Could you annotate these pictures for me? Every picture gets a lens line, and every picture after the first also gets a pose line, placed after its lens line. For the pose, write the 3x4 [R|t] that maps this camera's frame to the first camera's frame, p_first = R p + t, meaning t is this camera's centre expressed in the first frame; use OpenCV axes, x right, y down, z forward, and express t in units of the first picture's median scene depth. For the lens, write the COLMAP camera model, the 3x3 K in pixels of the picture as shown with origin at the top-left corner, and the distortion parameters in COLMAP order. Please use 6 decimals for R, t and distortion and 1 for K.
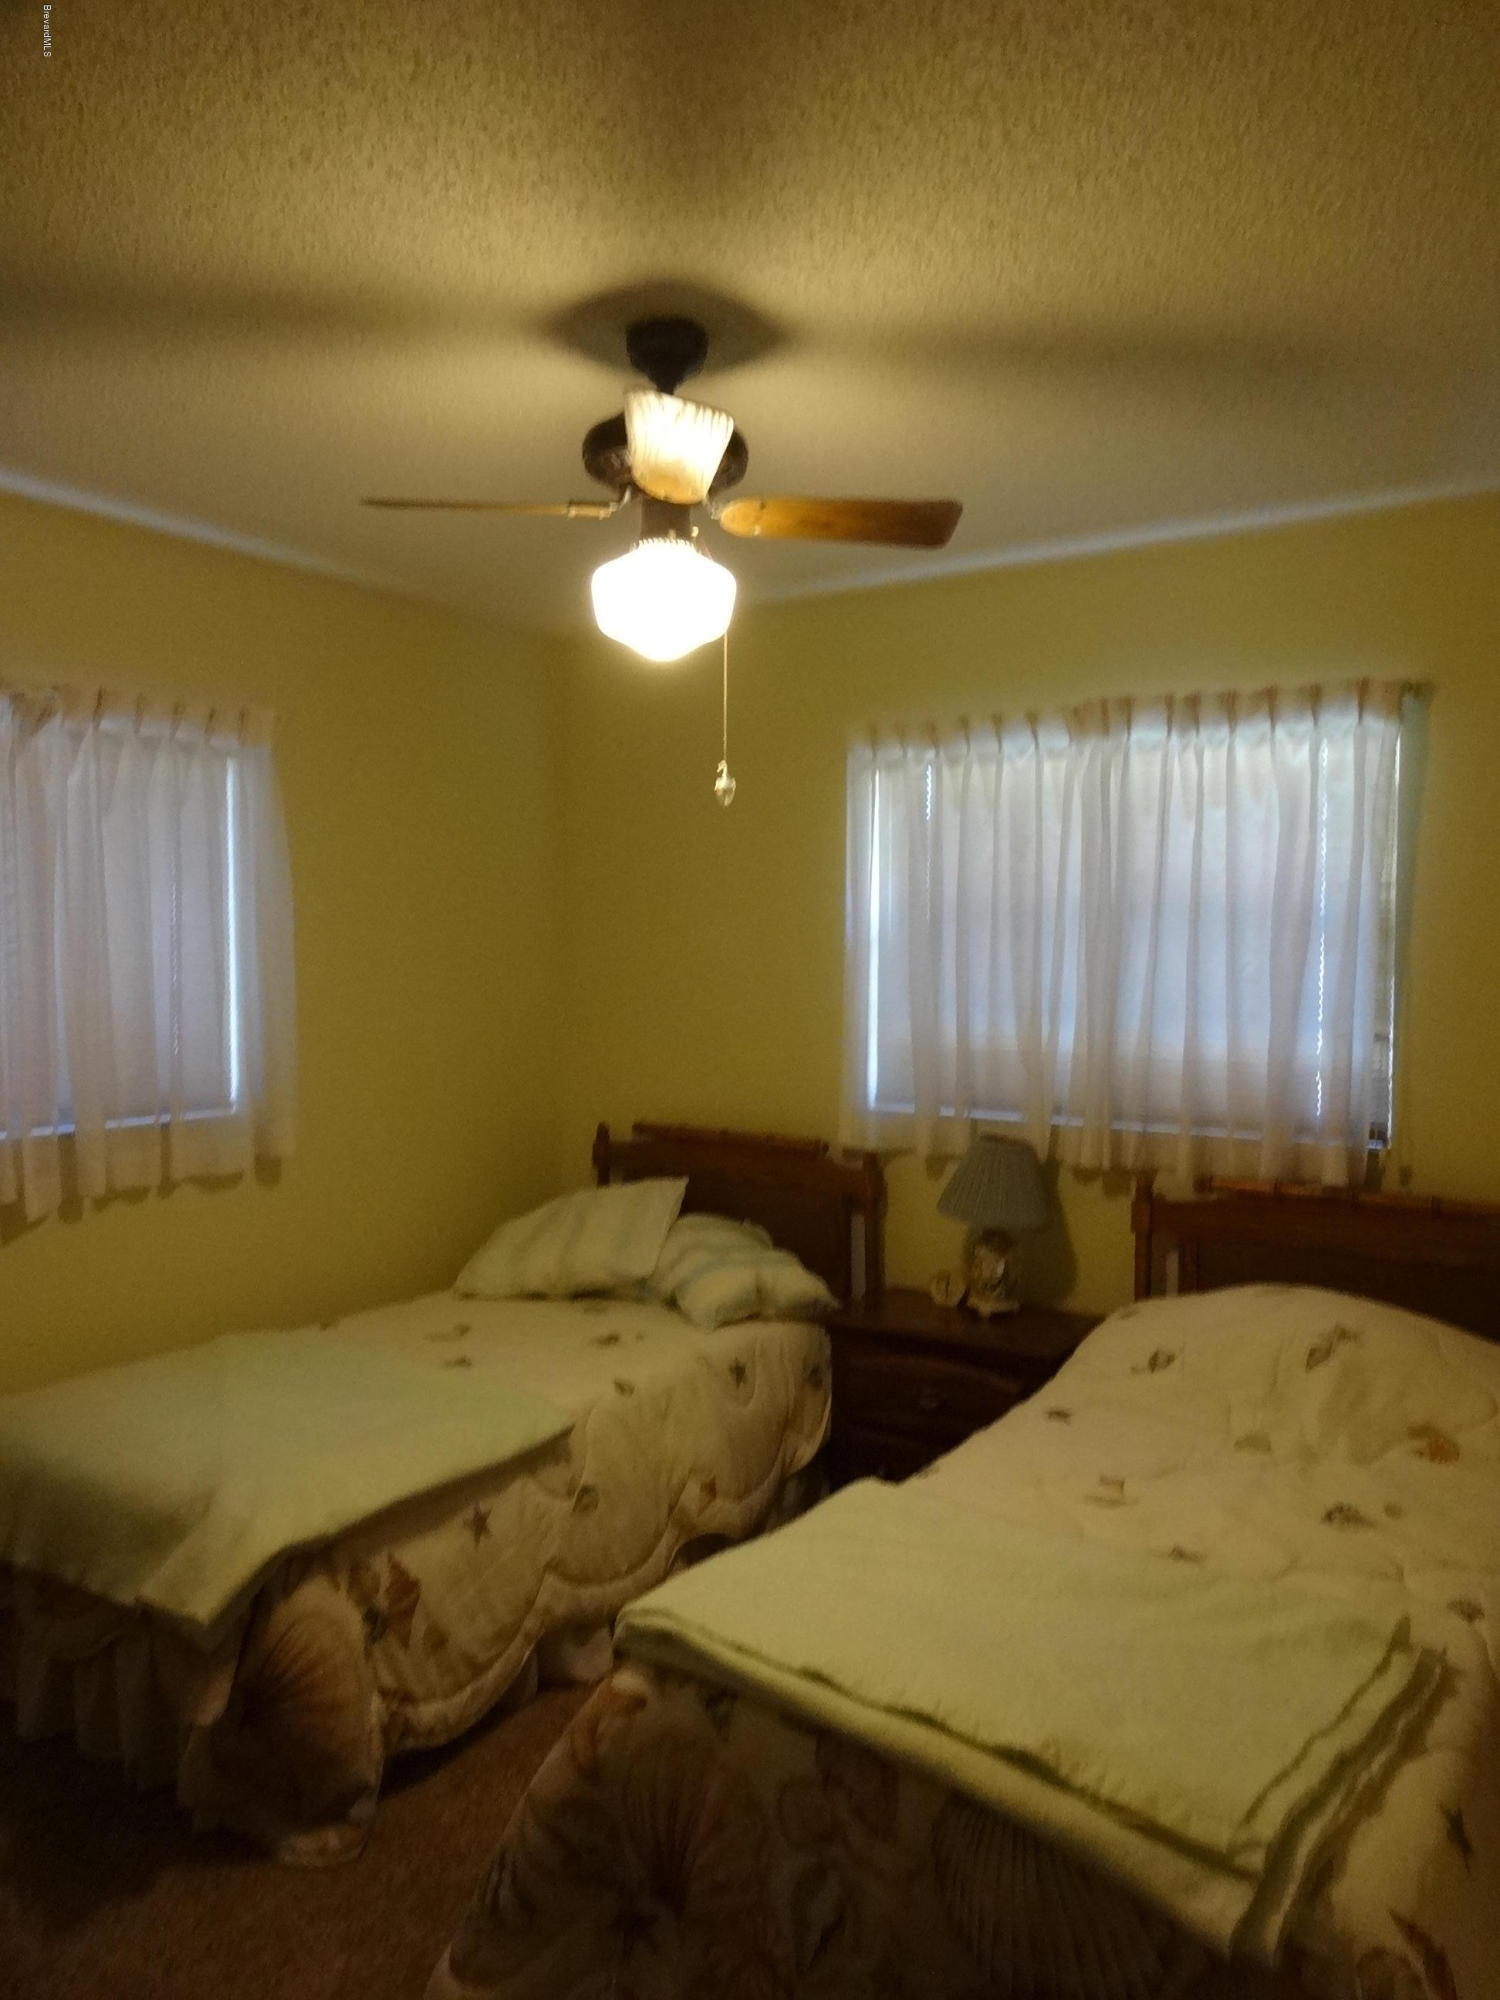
lens RADIAL K [[1466.8, 0, 750.0], [0, 1466.8, 1000.0], [0, 0, 1]] dist [-0.008953, -0.000284]
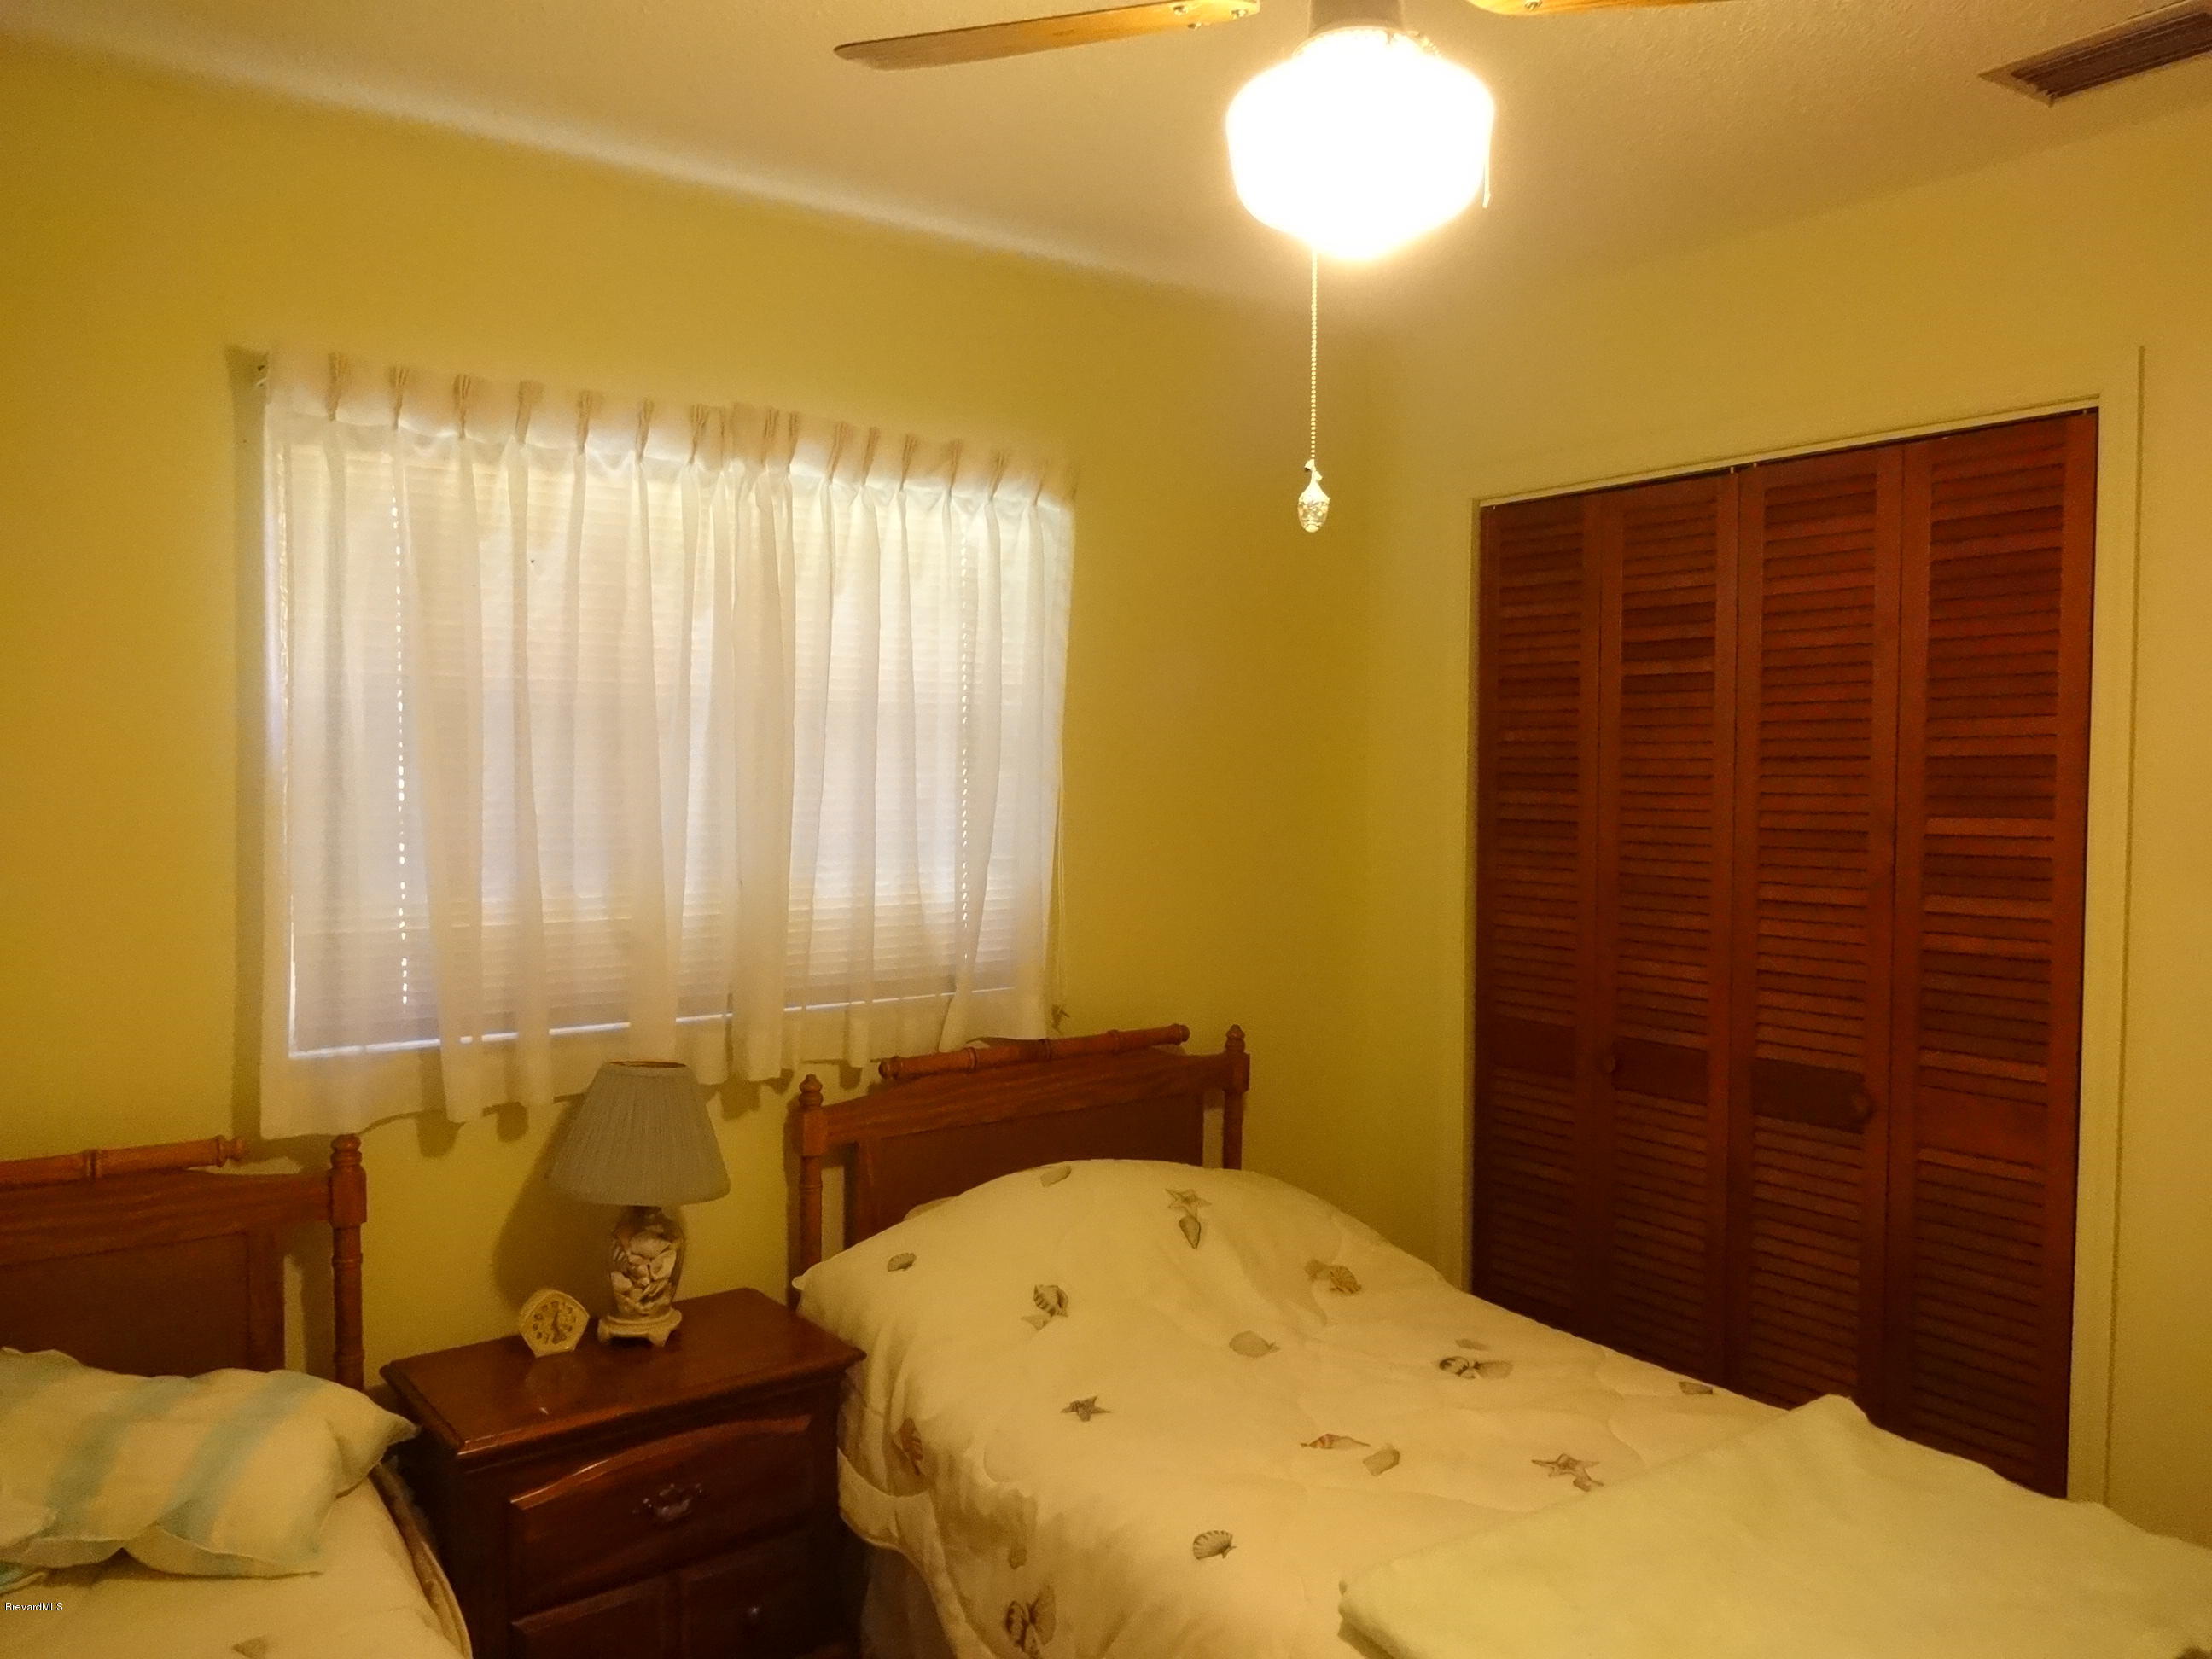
lens RADIAL K [[1622.3, 0, 1111.2], [0, 1622.3, 825.2], [0, 0, 1]] dist [-0.008953, -0.000284]
pose [[0.329068, -0.049301, 0.943018, -0.434396], [0.032044, 0.998644, 0.041027, -0.033549], [-0.943762, 0.016718, 0.330202, 0.584178]]
